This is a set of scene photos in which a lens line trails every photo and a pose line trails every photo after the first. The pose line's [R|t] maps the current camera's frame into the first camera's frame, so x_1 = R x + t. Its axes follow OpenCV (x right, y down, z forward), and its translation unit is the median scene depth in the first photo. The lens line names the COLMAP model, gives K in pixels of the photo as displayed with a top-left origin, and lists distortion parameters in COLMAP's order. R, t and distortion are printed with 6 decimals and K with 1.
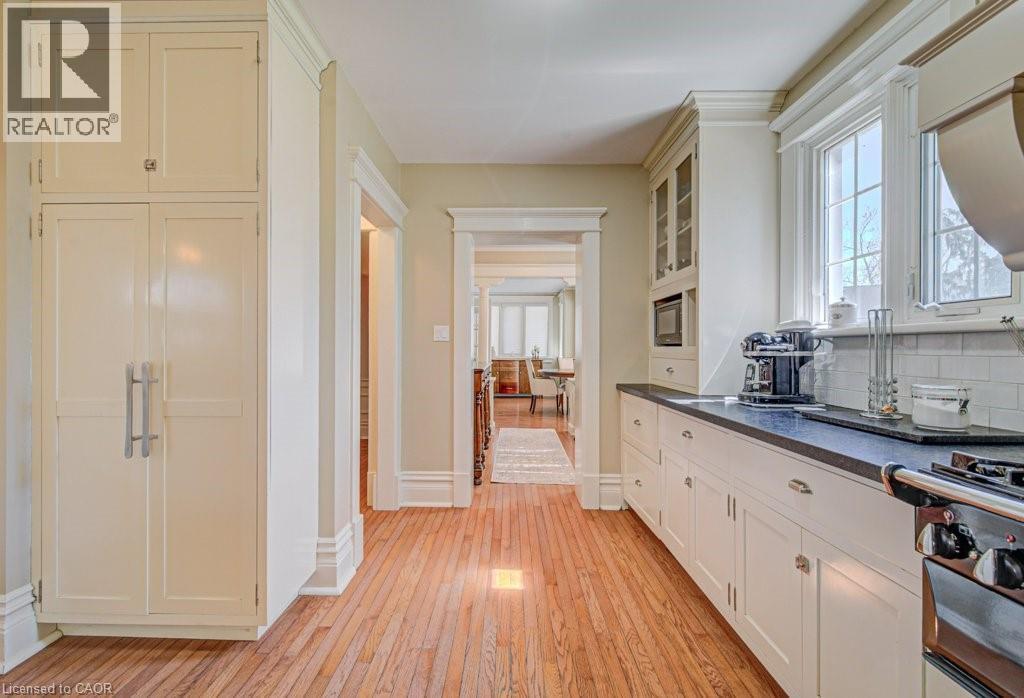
lens RADIAL K [[424.0, 0, 501.9], [0, 424.0, 349.9], [0, 0, 1]] dist [0.002002, 0.000255]
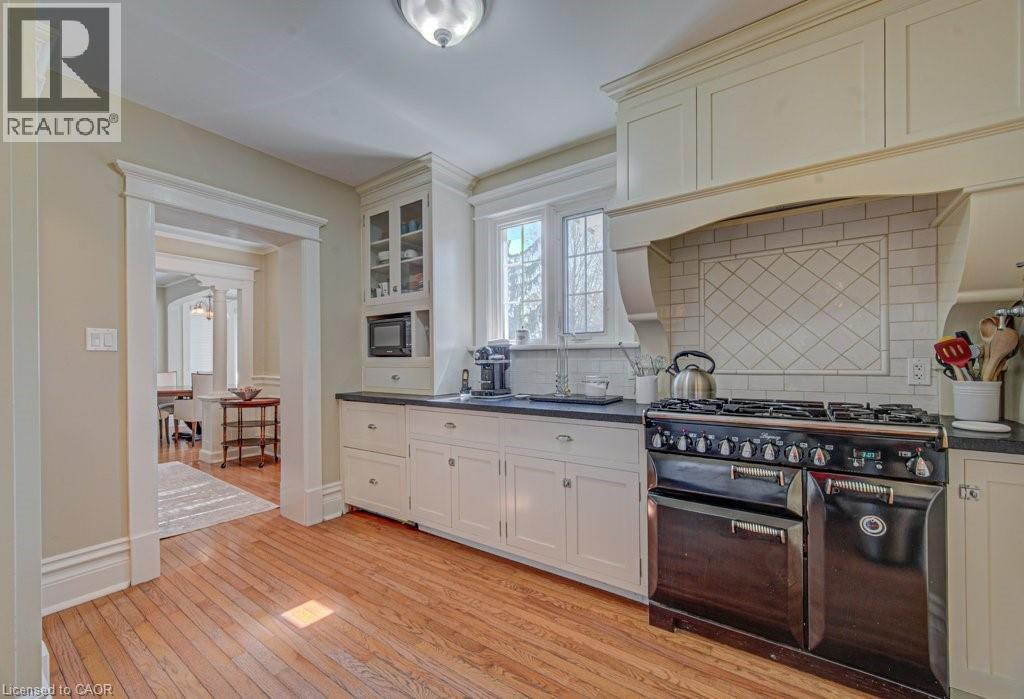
lens RADIAL K [[413.1, 0, 498.0], [0, 413.1, 360.1], [0, 0, 1]] dist [0.002488, -0.000814]
pose [[0.580125, -0.010027, 0.814466, -0.422745], [0.012222, 0.999919, 0.003604, -0.000486], [-0.814436, 0.007863, 0.580201, 0.134132]]
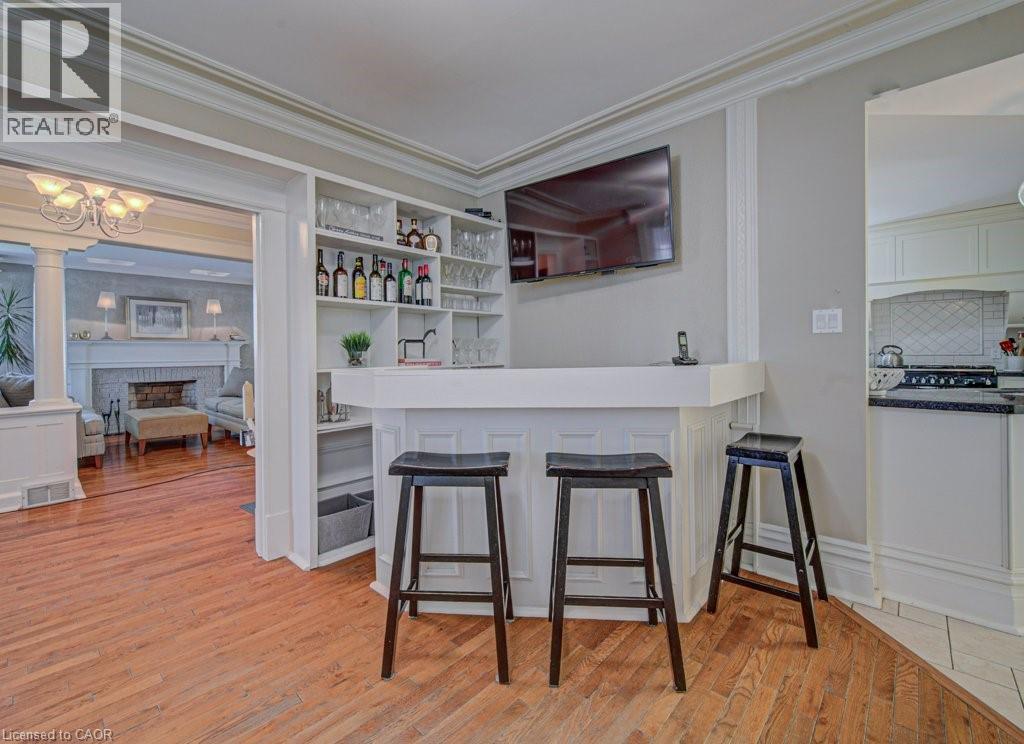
lens RADIAL K [[449.3, 0, 496.5], [0, 449.3, 355.0], [0, 0, 1]] dist [0.000132, 0.000150]
pose [[0.674420, -0.018298, 0.738121, -2.402827], [0.017139, 0.999811, 0.009126, -0.016902], [-0.738149, 0.006496, 0.674607, 0.244917]]
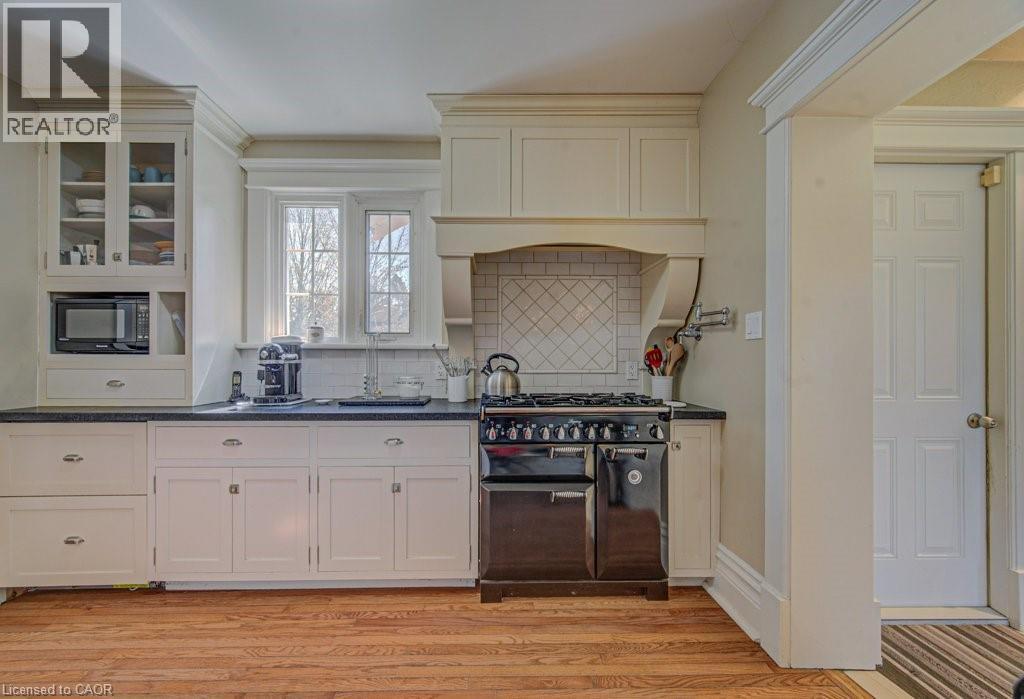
lens RADIAL K [[413.1, 0, 495.4], [0, 413.1, 359.1], [0, 0, 1]] dist [0.002488, -0.000814]
pose [[-0.019076, -0.000952, 0.999818, -0.477573], [0.000433, 0.999999, 0.000961, 0.000339], [-0.999818, 0.000451, -0.019076, 0.337762]]
